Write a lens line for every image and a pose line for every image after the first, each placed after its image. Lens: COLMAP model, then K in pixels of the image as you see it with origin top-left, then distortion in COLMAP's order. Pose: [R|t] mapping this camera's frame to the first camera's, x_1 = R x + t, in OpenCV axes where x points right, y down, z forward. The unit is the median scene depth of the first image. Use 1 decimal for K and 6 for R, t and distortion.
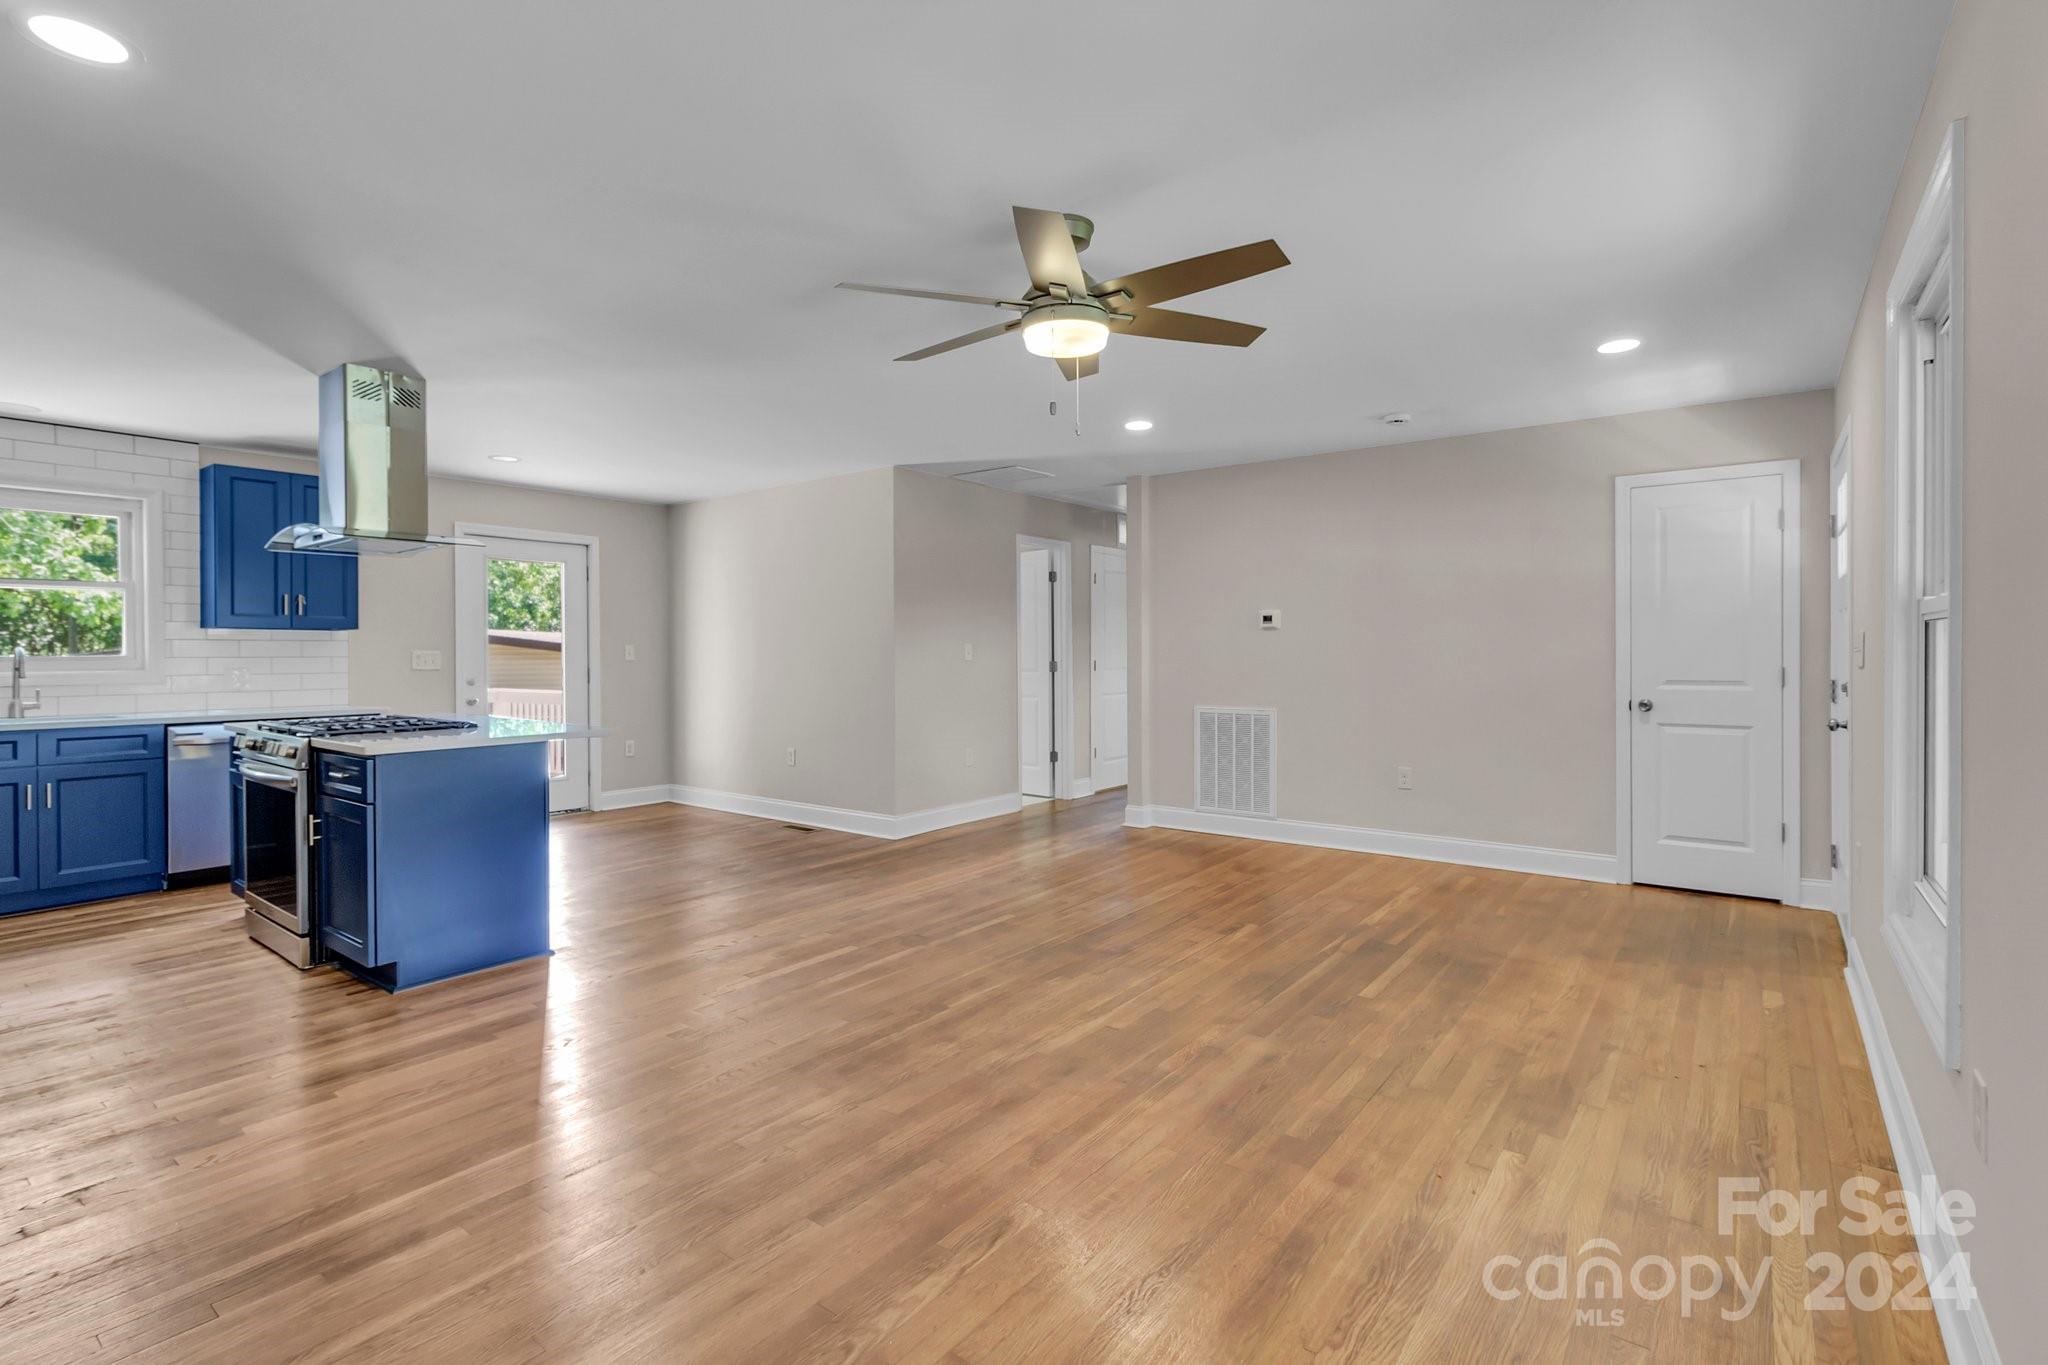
lens RADIAL K [[953.4, 0, 1021.9], [0, 953.4, 656.9], [0, 0, 1]] dist [0.002245, 0.000859]
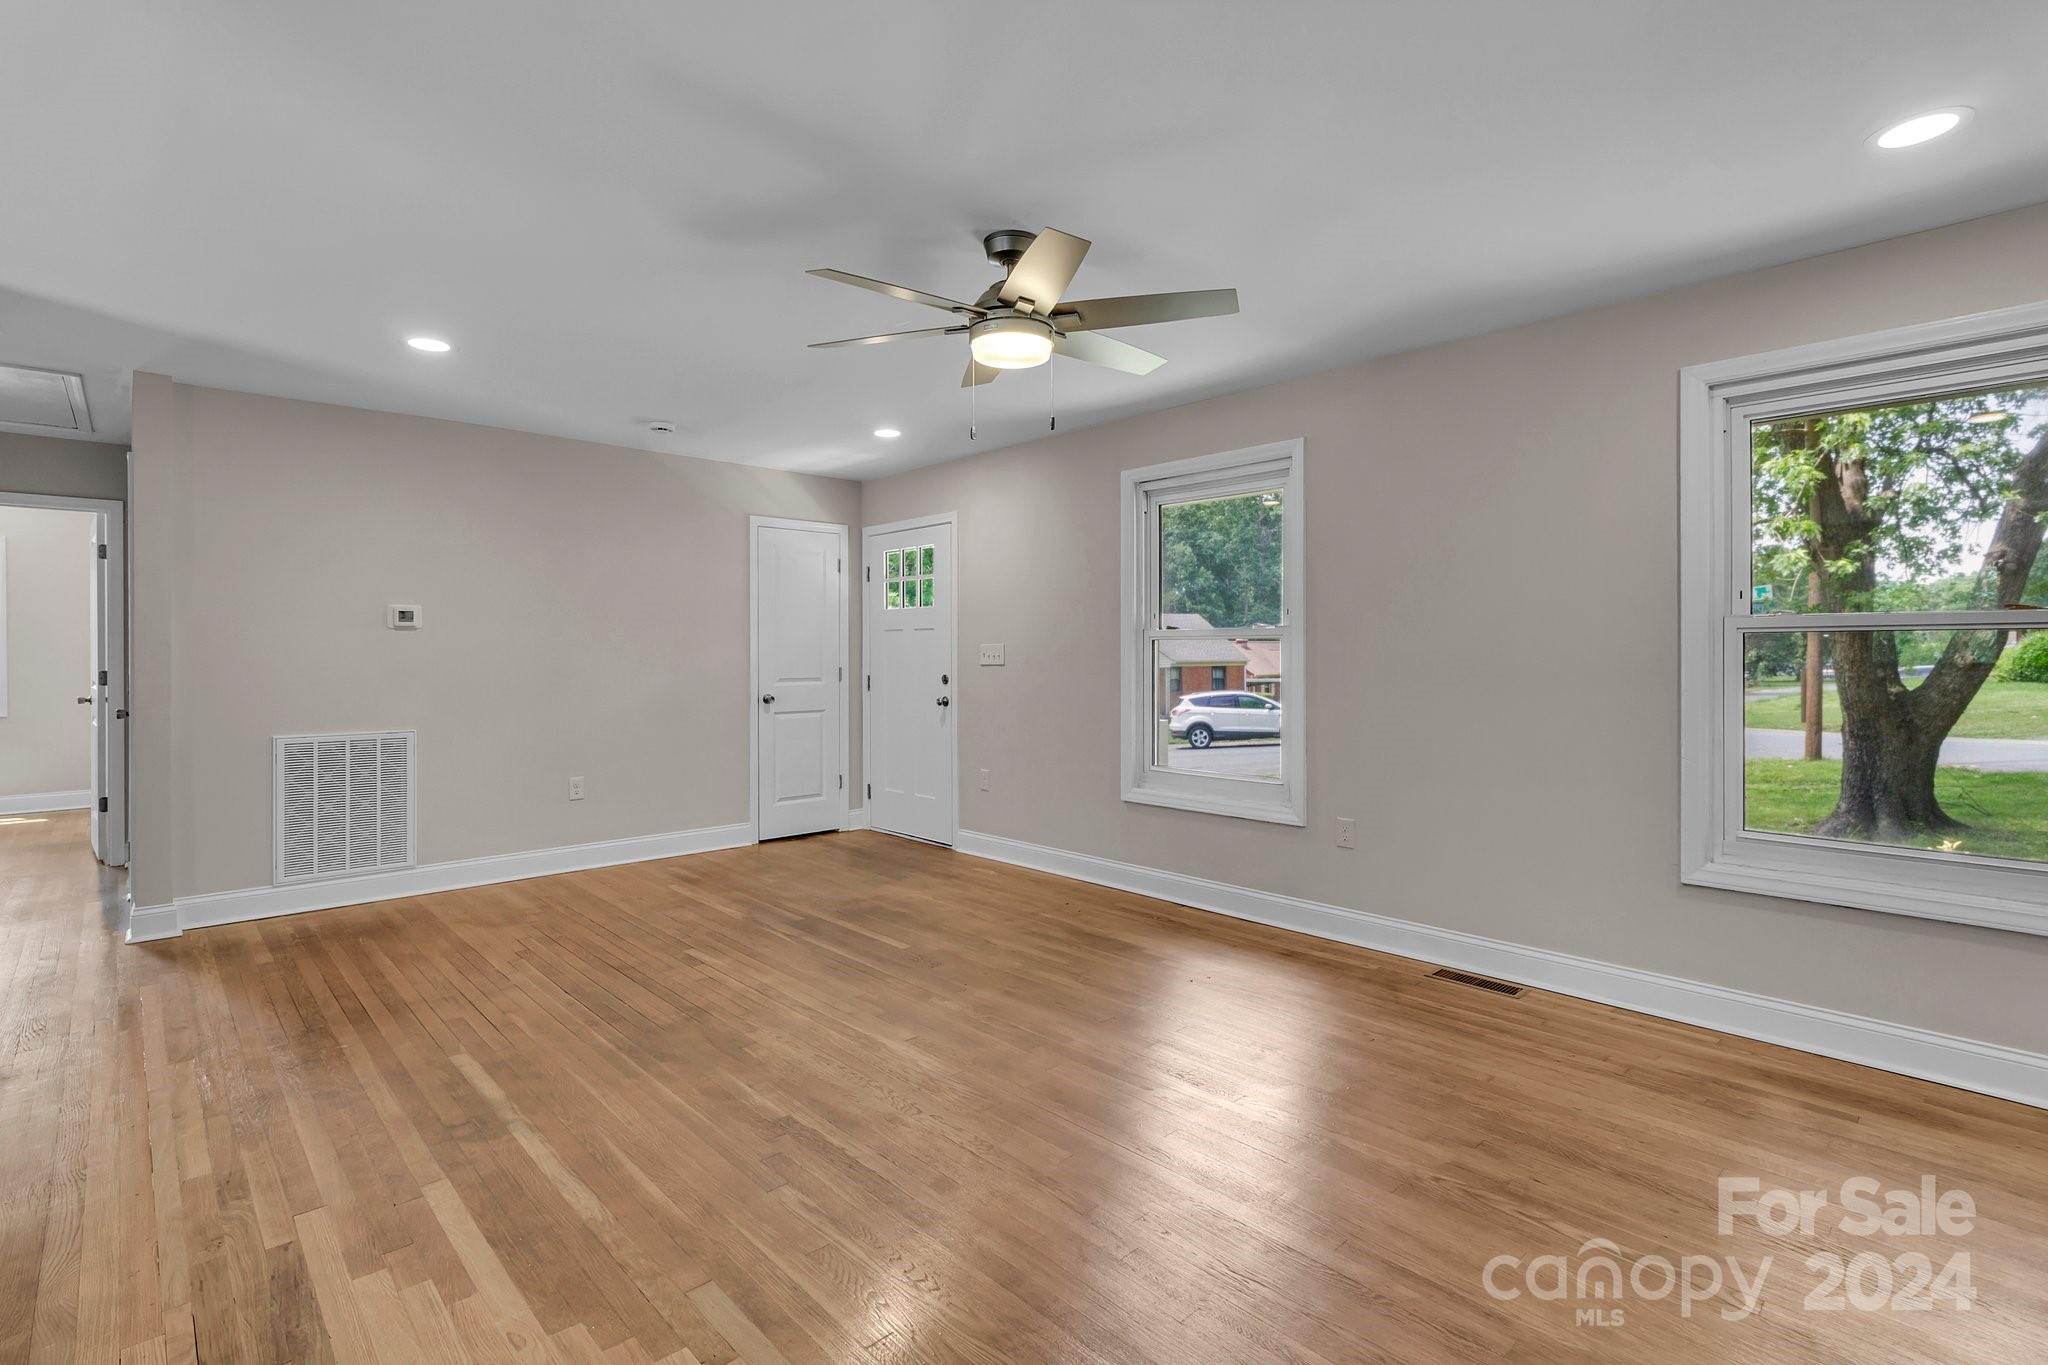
lens RADIAL K [[953.4, 0, 1021.9], [0, 953.4, 656.9], [0, 0, 1]] dist [0.002245, 0.000859]
pose [[0.165191, -0.000551, 0.986262, -0.633241], [0.004687, 0.999989, -0.000226, -0.004500], [-0.986251, 0.004660, 0.165191, 0.530639]]
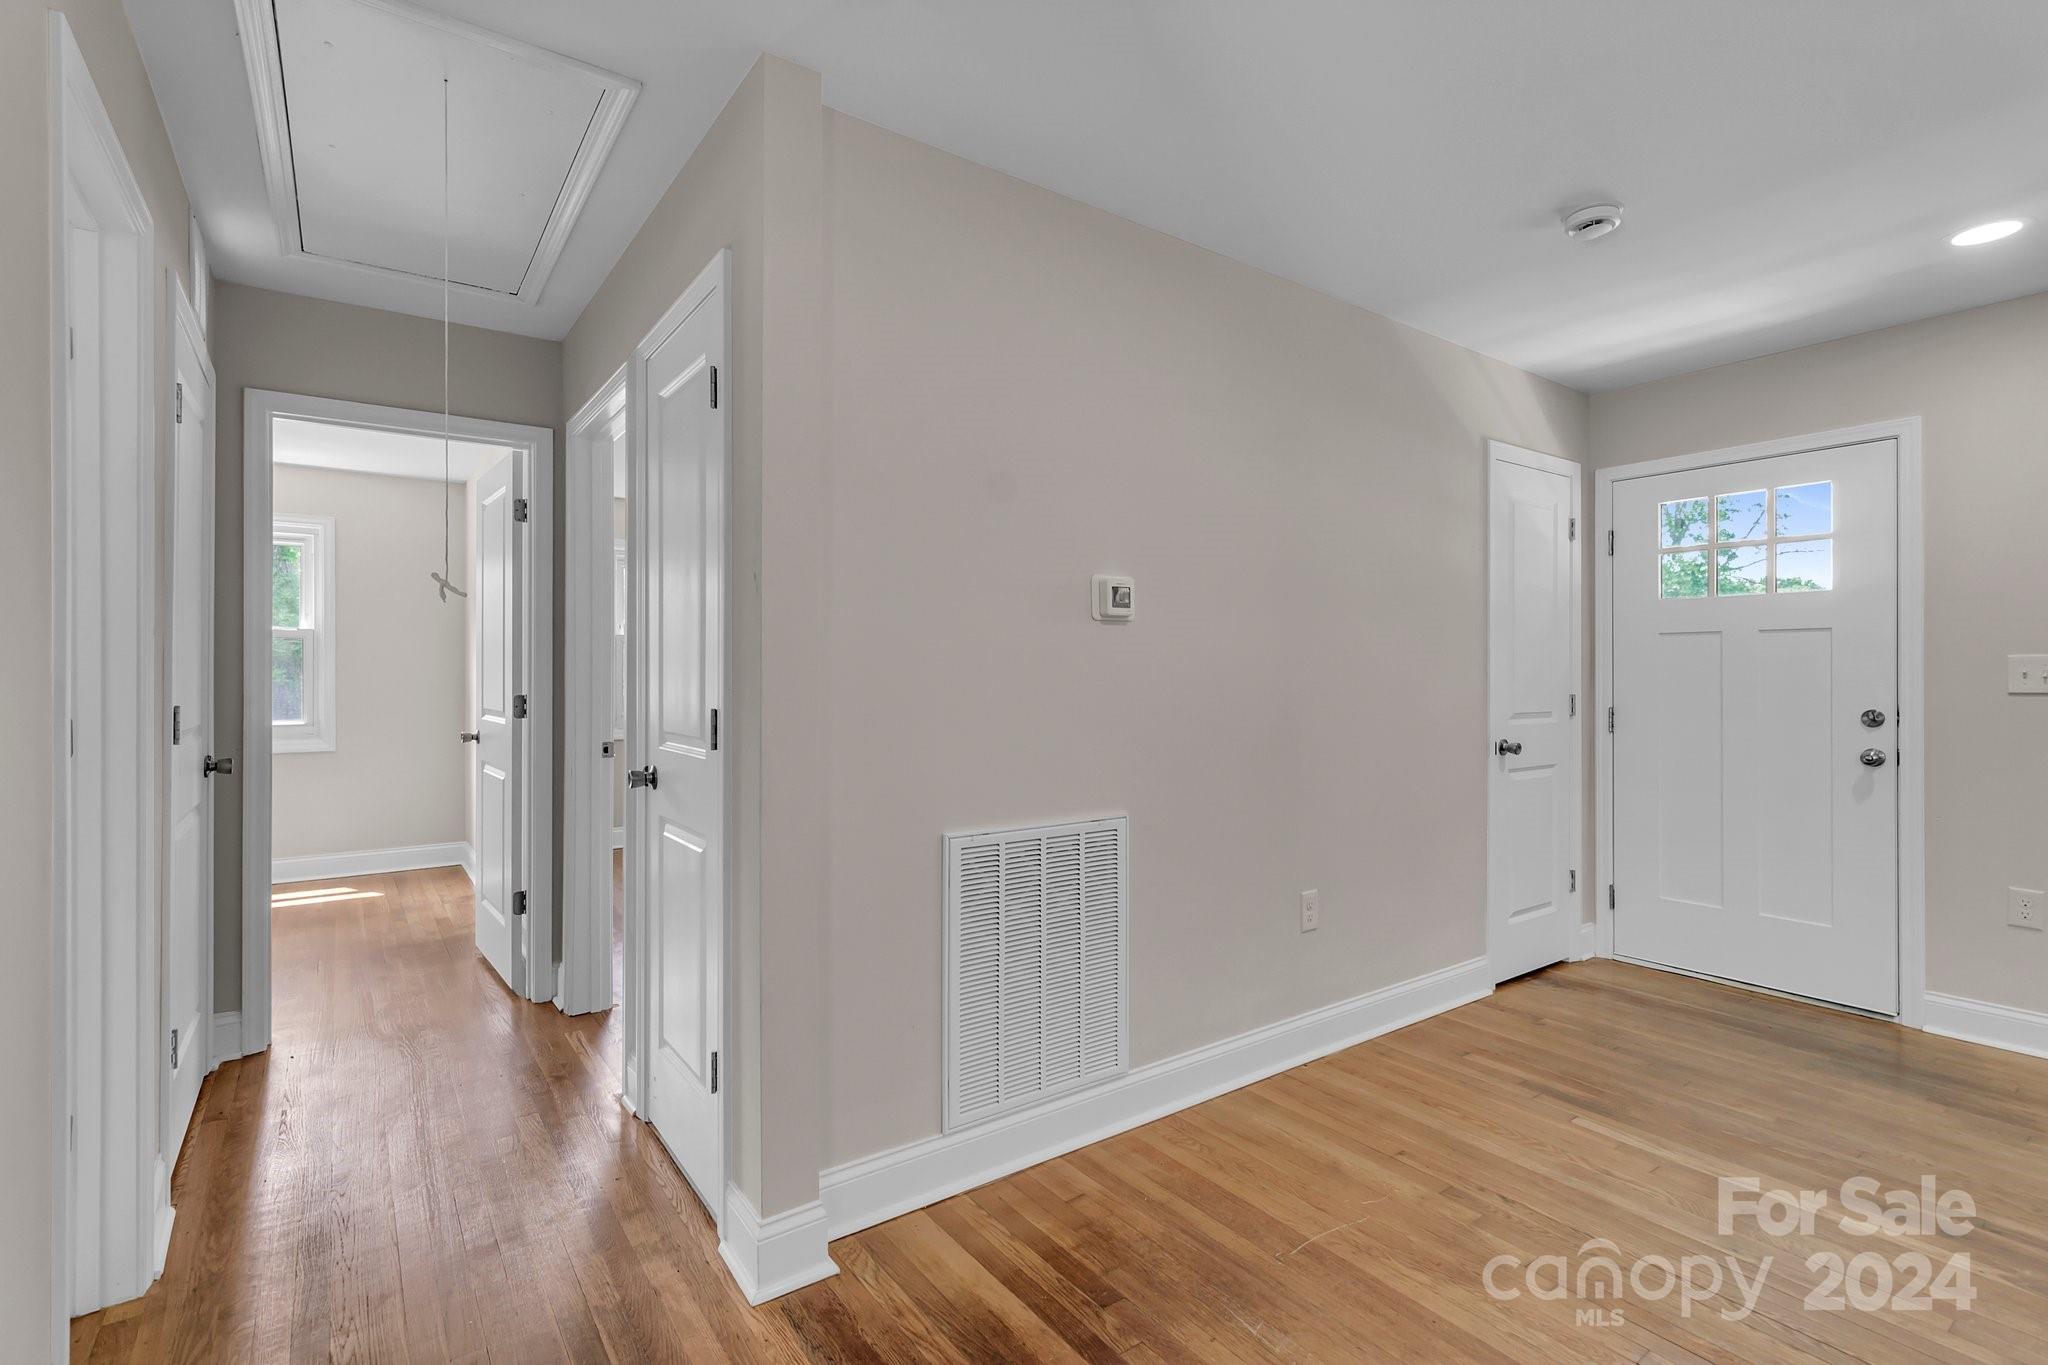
lens RADIAL K [[953.4, 0, 1021.9], [0, 953.4, 656.9], [0, 0, 1]] dist [0.002245, 0.000859]
pose [[0.295294, 0.018107, 0.955235, -0.217686], [0.000765, 0.999816, -0.019188, -0.008032], [-0.955406, 0.006397, 0.295226, 1.330647]]
